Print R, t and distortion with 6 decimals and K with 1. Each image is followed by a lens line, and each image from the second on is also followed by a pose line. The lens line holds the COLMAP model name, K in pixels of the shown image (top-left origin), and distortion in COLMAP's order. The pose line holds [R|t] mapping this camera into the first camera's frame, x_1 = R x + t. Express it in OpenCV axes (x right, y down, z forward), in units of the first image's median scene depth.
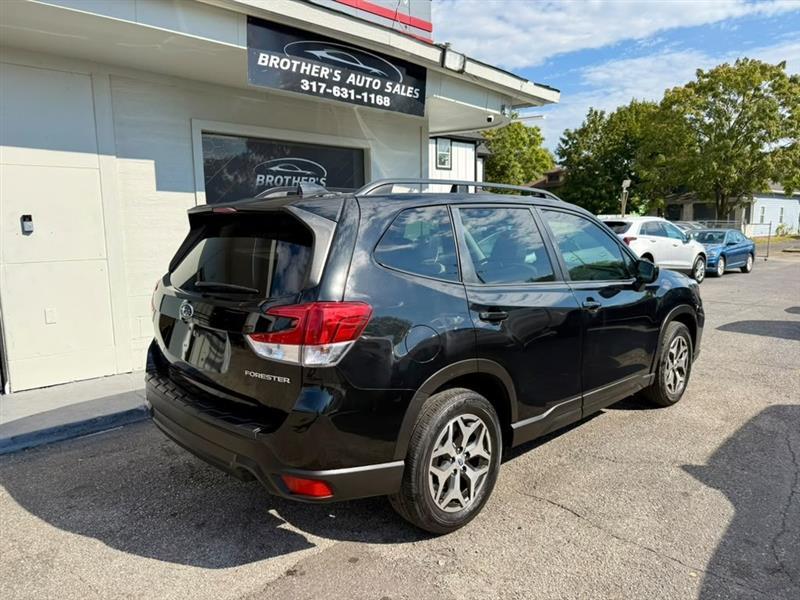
lens RADIAL K [[568.0, 0, 396.9], [0, 568.0, 303.5], [0, 0, 1]] dist [0.003202, -0.016356]
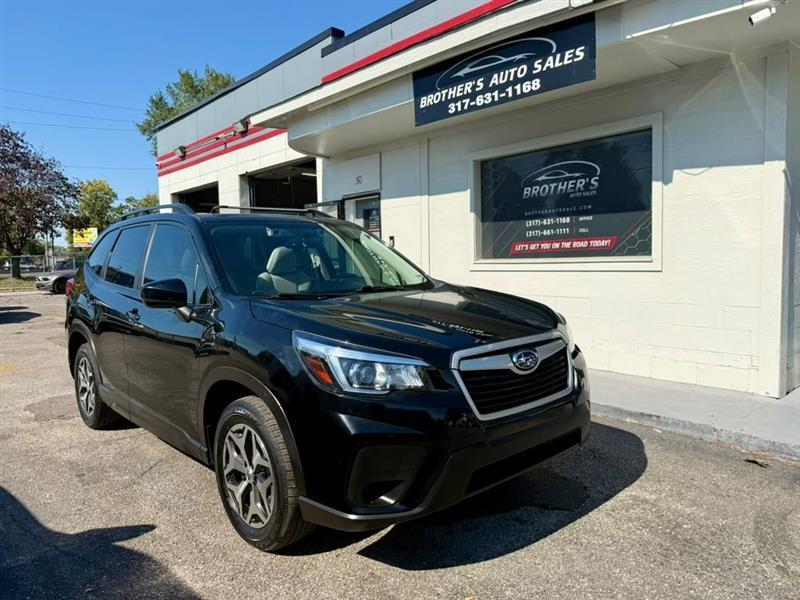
lens RADIAL K [[576.7, 0, 401.1], [0, 576.7, 296.8], [0, 0, 1]] dist [0.007159, -0.019254]
pose [[-0.042087, 0.080730, -0.995847, 0.887426], [-0.112592, 0.989998, 0.085014, -0.103999], [0.992750, 0.115703, -0.032577, 0.905230]]
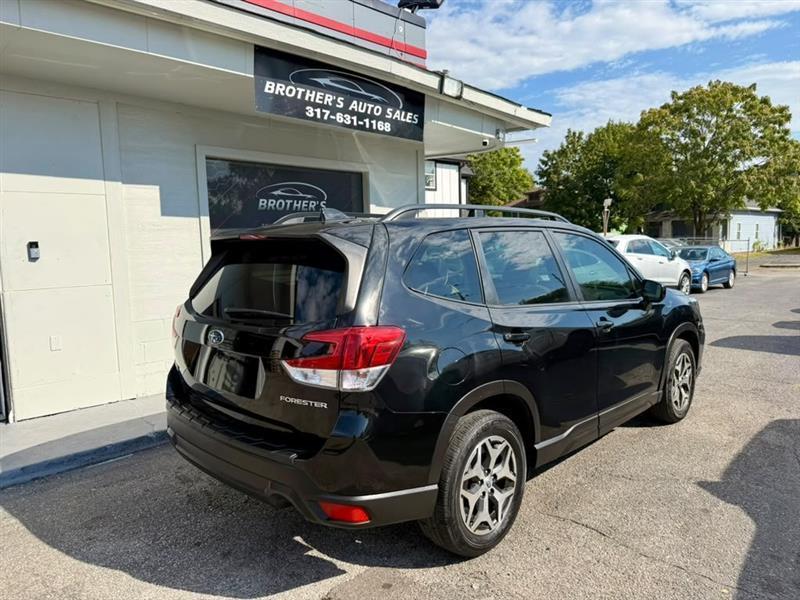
lens RADIAL K [[566.1, 0, 394.8], [0, 566.1, 299.7], [0, 0, 1]] dist [0.014117, -0.029210]
pose [[0.999577, -0.013437, 0.025799, -0.036831], [0.014481, 0.999067, -0.040696, -0.003834], [-0.025228, 0.041053, 0.998838, -0.005692]]
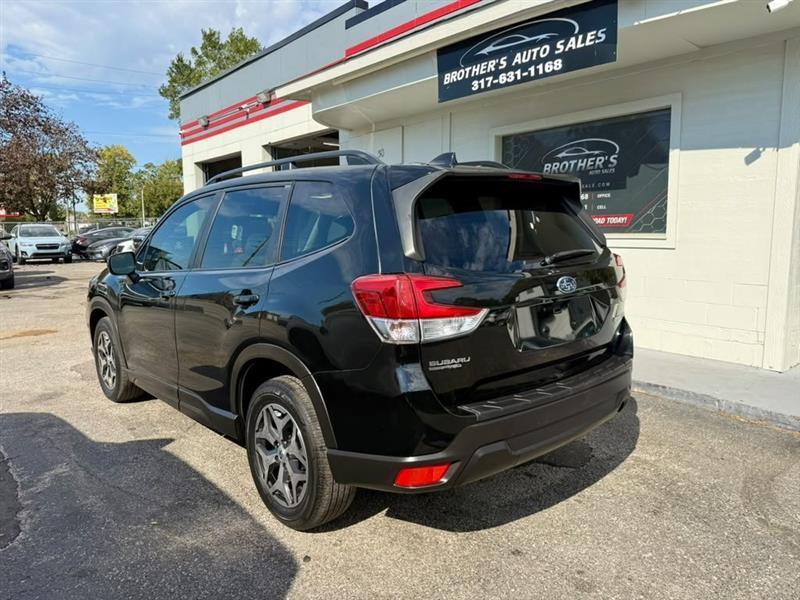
lens RADIAL K [[581.3, 0, 402.1], [0, 581.3, 298.8], [0, 0, 1]] dist [-0.003072, -0.008108]
pose [[-0.071140, 0.135602, -0.988206, 0.939750], [-0.123736, 0.981864, 0.143639, -0.113565], [0.989762, 0.132495, -0.053071, 0.898872]]
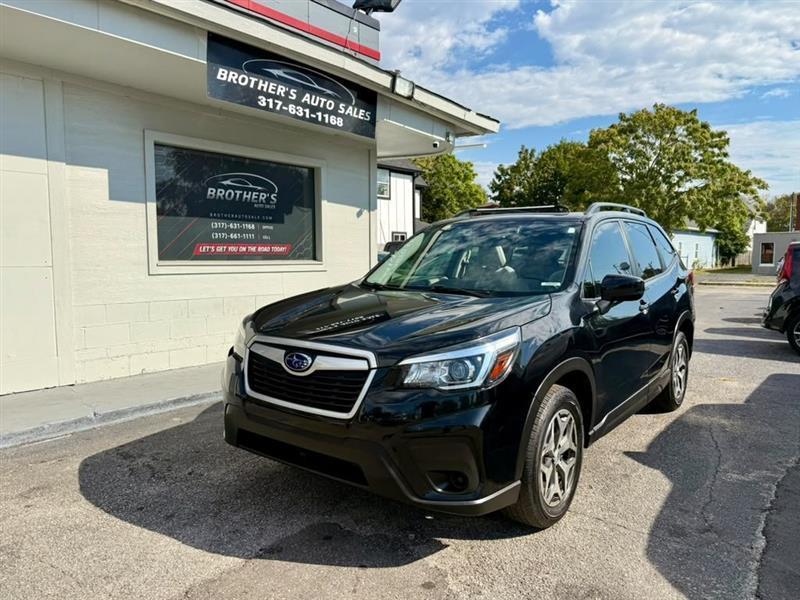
lens RADIAL K [[575.5, 0, 399.5], [0, 575.5, 303.1], [0, 0, 1]] dist [0.021734, -0.040102]
pose [[0.993085, 0.005695, 0.117260, -0.032510], [0.001028, 0.998362, -0.057196, 0.036917], [-0.117394, 0.056921, 0.991453, -0.041007]]
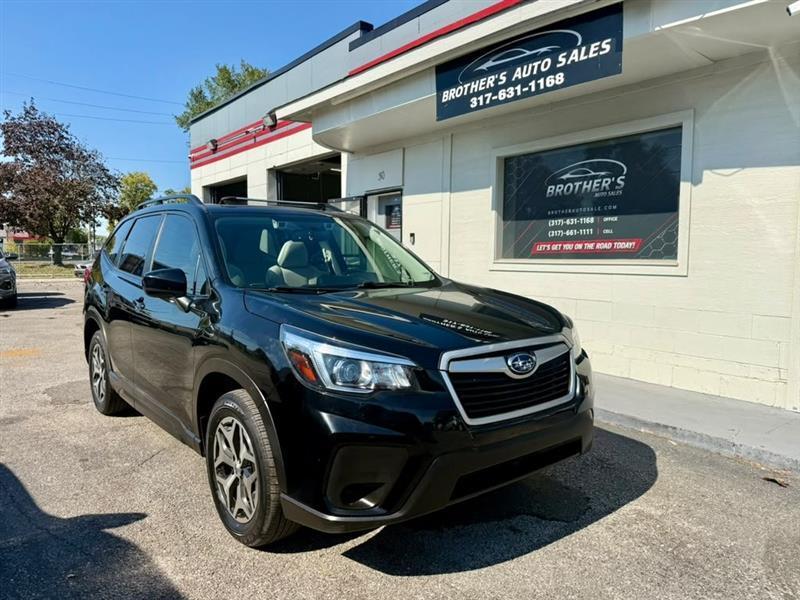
lens RADIAL K [[578.4, 0, 397.2], [0, 578.4, 300.1], [0, 0, 1]] dist [-0.002923, -0.006908]
pose [[-0.104987, 0.087656, -0.990603, 0.871212], [-0.138376, 0.985130, 0.101837, -0.105404], [0.984799, 0.147768, -0.091297, 0.933464]]
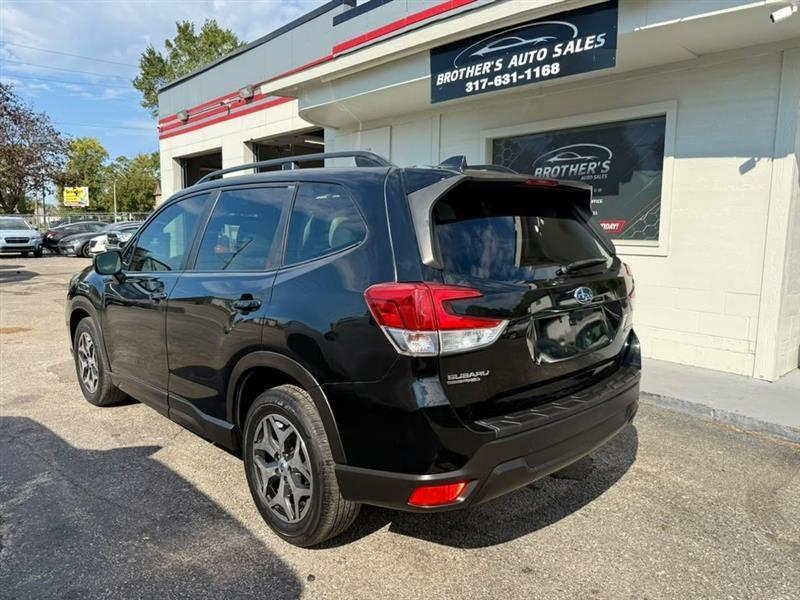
lens RADIAL K [[581.6, 0, 398.3], [0, 581.6, 300.2], [0, 0, 1]] dist [-0.005663, -0.004945]
pose [[-0.036463, 0.137858, -0.989781, 0.923558], [-0.143892, 0.979394, 0.141713, -0.113834], [0.988921, 0.147589, -0.015875, 0.870266]]
